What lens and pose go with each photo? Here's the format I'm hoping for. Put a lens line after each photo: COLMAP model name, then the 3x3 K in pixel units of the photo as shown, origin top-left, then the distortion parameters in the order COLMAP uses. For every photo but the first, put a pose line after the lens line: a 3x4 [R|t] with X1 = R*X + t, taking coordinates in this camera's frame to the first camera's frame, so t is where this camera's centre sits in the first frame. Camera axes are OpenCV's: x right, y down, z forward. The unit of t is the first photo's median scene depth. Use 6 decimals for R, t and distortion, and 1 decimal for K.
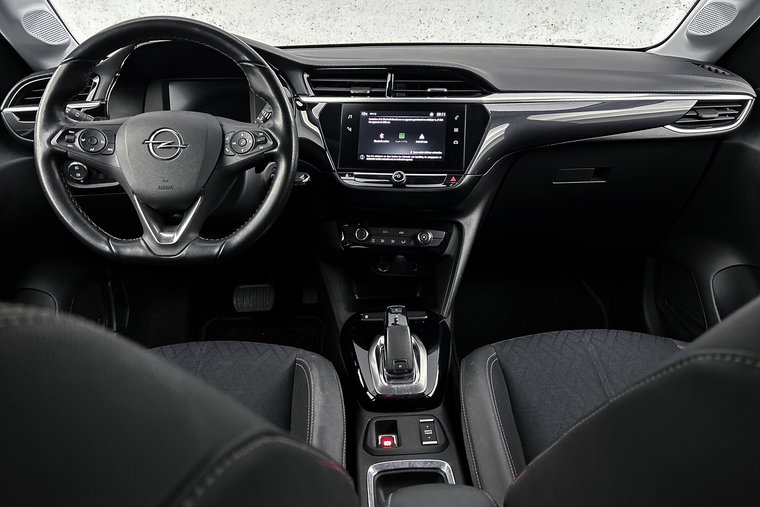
lens RADIAL K [[550.1, 0, 380.9], [0, 550.1, 258.4], [0, 0, 1]] dist [0.056963, -0.064746]
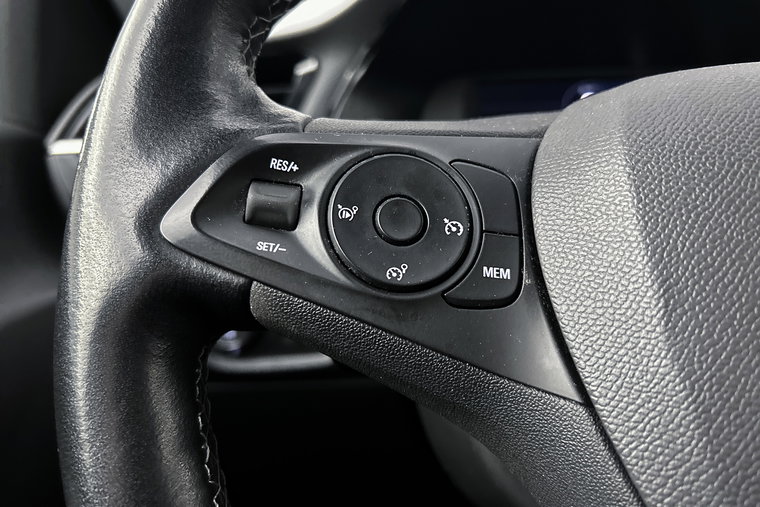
lens RADIAL K [[550.1, 0, 380.9], [0, 550.1, 258.4], [0, 0, 1]] dist [0.056963, -0.064746]
pose [[0.986185, 0.012437, -0.165183, -0.413680], [-0.043513, 0.981609, -0.185876, -0.141838], [0.159833, 0.190495, 0.968589, 0.705366]]
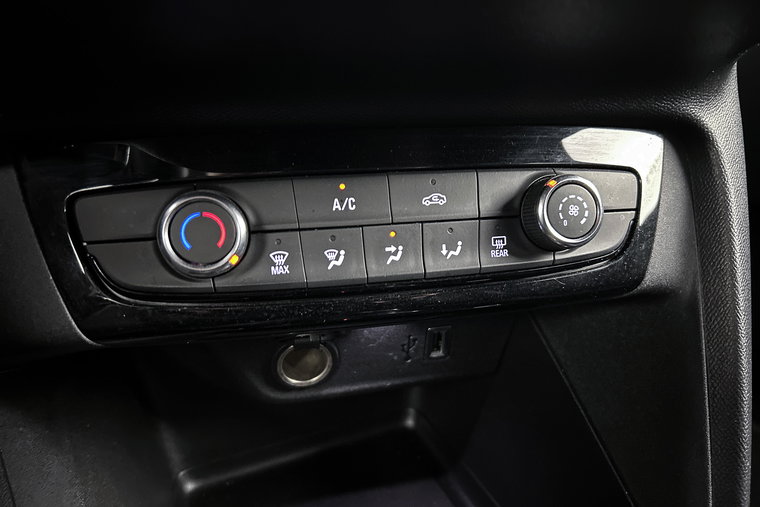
lens RADIAL K [[550.1, 0, 380.9], [0, 550.1, 258.4], [0, 0, 1]] dist [0.056963, -0.064746]
pose [[0.925057, -0.127639, 0.357741, -0.050828], [0.115966, 0.991785, 0.053994, -0.043820], [-0.361694, -0.008462, 0.932259, 0.928462]]
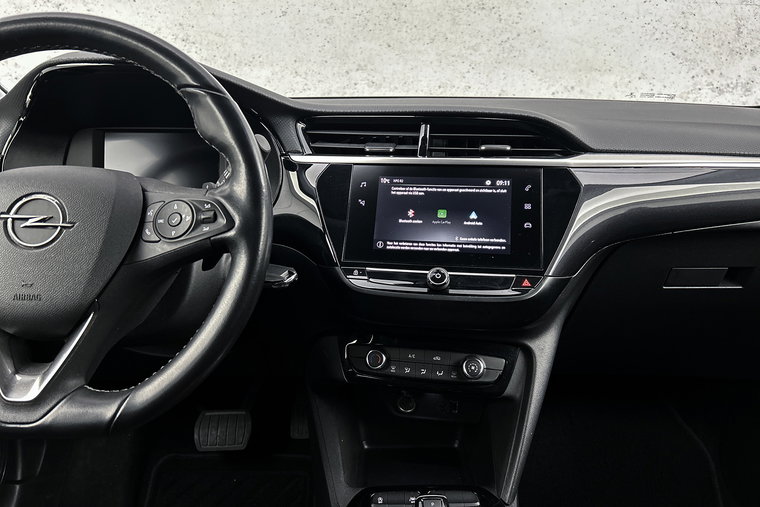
lens RADIAL K [[550.1, 0, 380.9], [0, 550.1, 258.4], [0, 0, 1]] dist [0.056963, -0.064746]
pose [[0.999550, 0.020851, -0.021563, -0.019215], [-0.023630, 0.990167, -0.137880, -0.080353], [0.018476, 0.138327, 0.990214, 0.369993]]
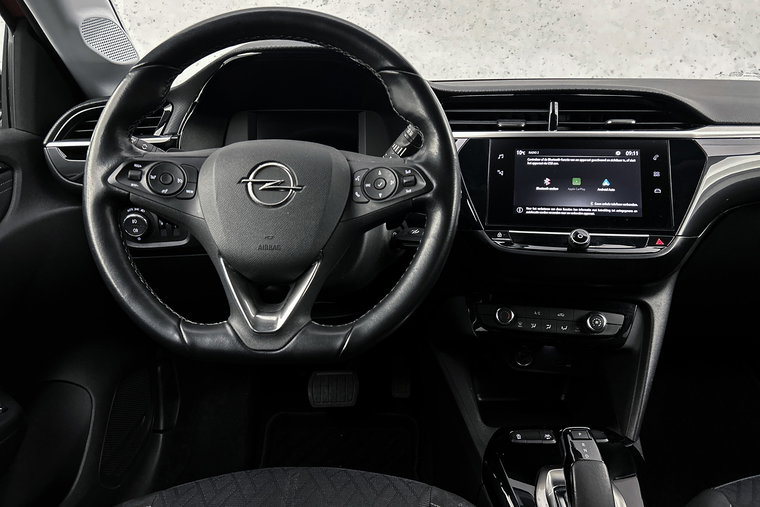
lens RADIAL K [[550.1, 0, 380.9], [0, 550.1, 258.4], [0, 0, 1]] dist [0.056963, -0.064746]
pose [[0.998467, 0.016785, -0.052741, -0.178923], [-0.022927, 0.992735, -0.118114, -0.032086], [0.050375, 0.119142, 0.991599, 0.286385]]
